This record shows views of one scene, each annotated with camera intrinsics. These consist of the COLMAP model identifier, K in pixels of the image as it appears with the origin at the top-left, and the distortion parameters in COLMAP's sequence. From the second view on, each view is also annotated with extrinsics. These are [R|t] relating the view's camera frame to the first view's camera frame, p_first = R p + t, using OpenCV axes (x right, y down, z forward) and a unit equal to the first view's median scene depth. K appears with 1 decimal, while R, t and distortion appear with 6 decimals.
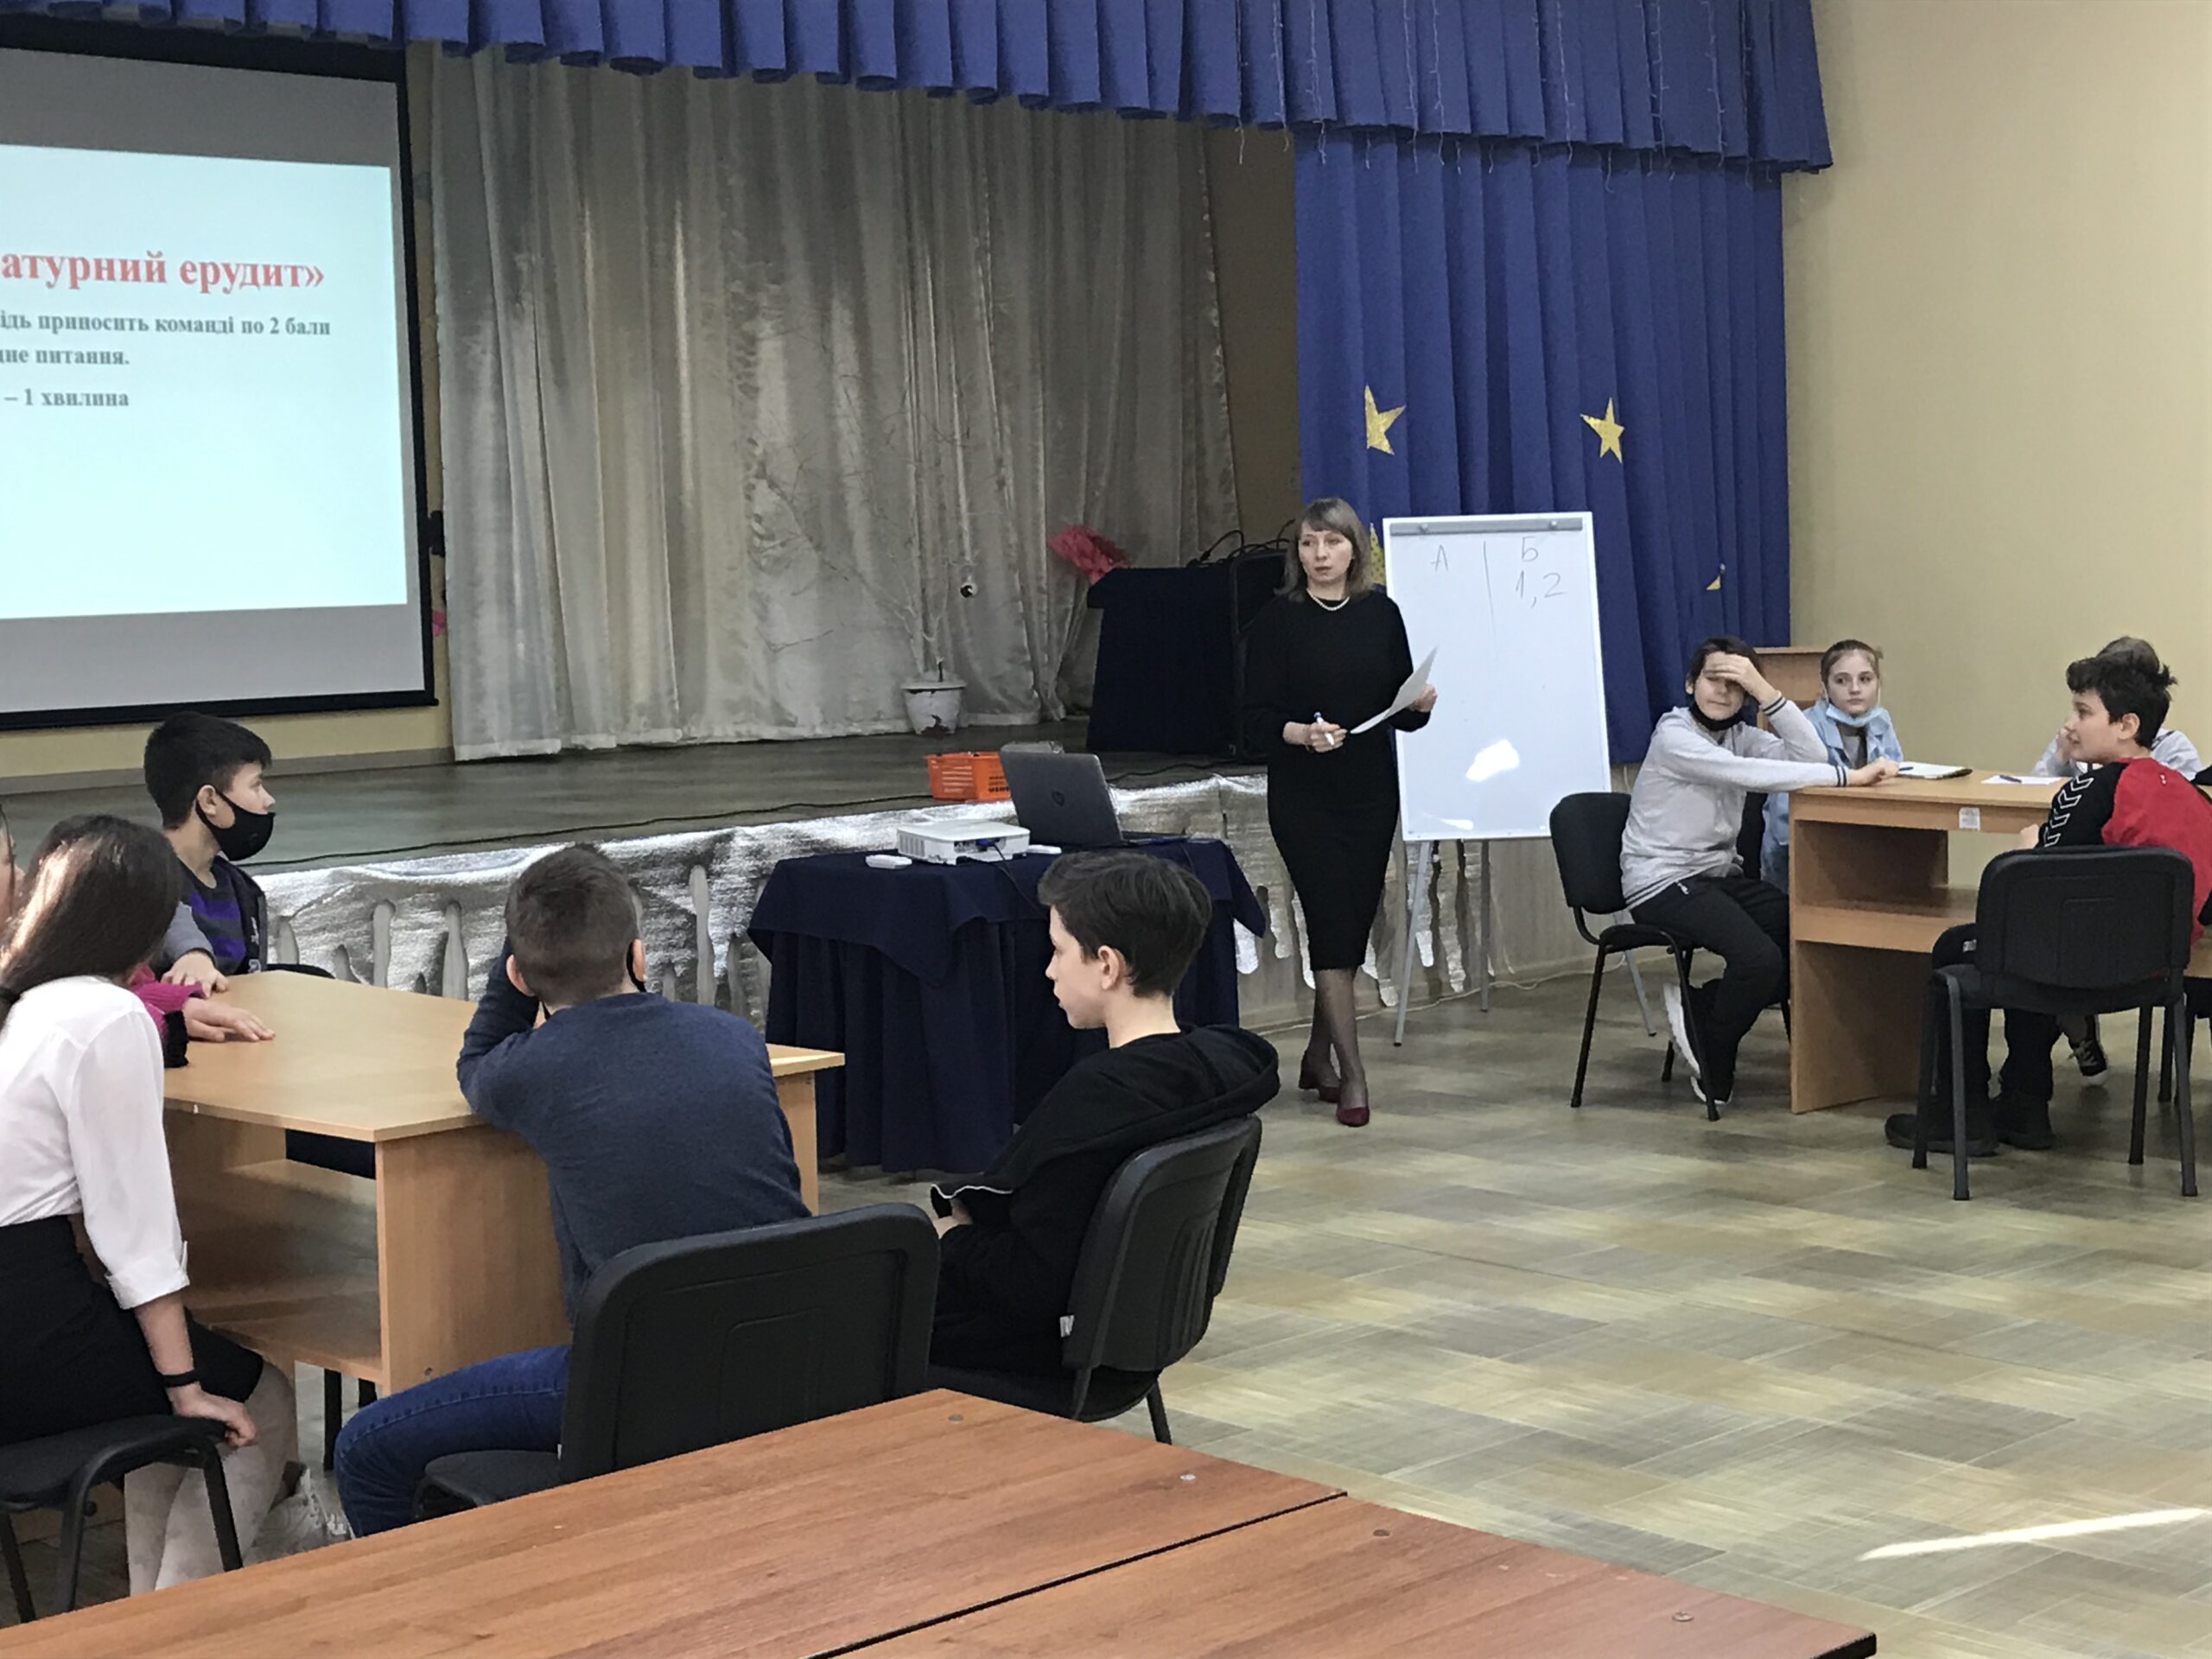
lens RADIAL K [[3391.3, 0, 1106.0], [0, 3391.3, 829.5], [0, 0, 1]] dist [0.163291, -0.022170]
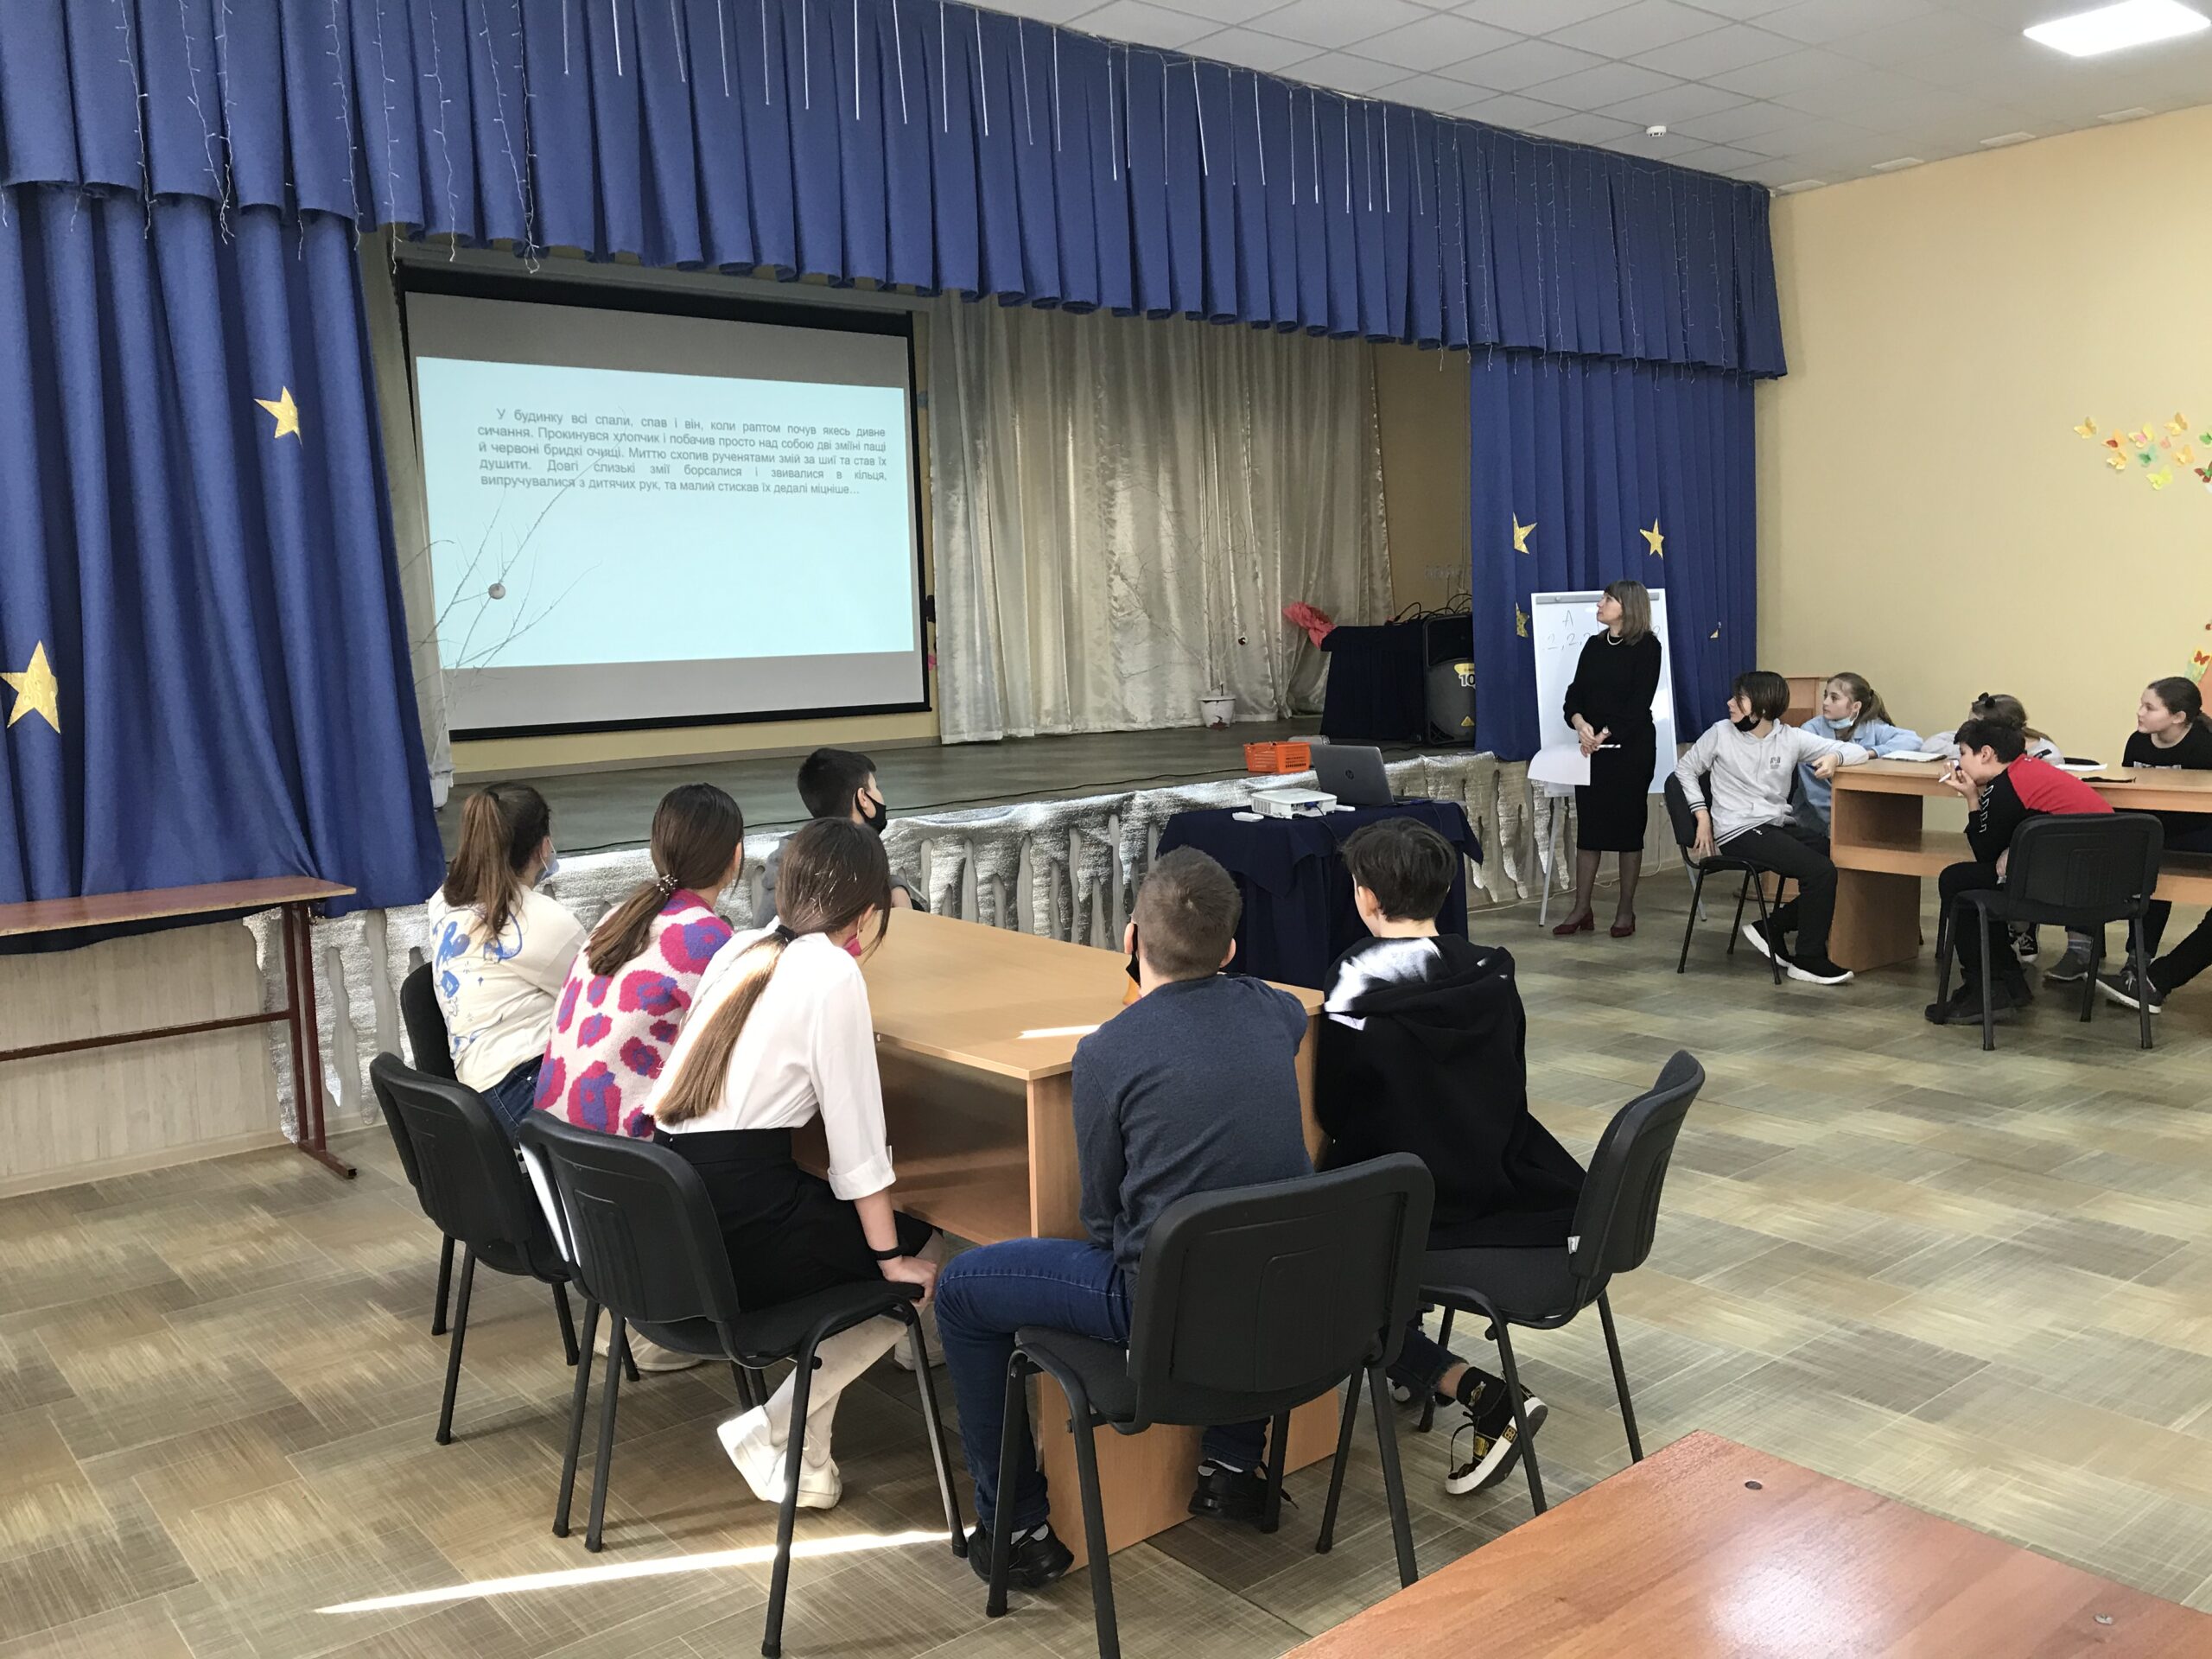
lens RADIAL K [[1824.7, 0, 1106.0], [0, 1824.7, 829.5], [0, 0, 1]] dist [0.133314, -0.196793]
pose [[0.997454, 0.004777, -0.071158, -0.046907], [-0.002448, 0.999459, 0.032786, -0.008049], [0.071276, -0.032529, 0.996926, 0.108943]]
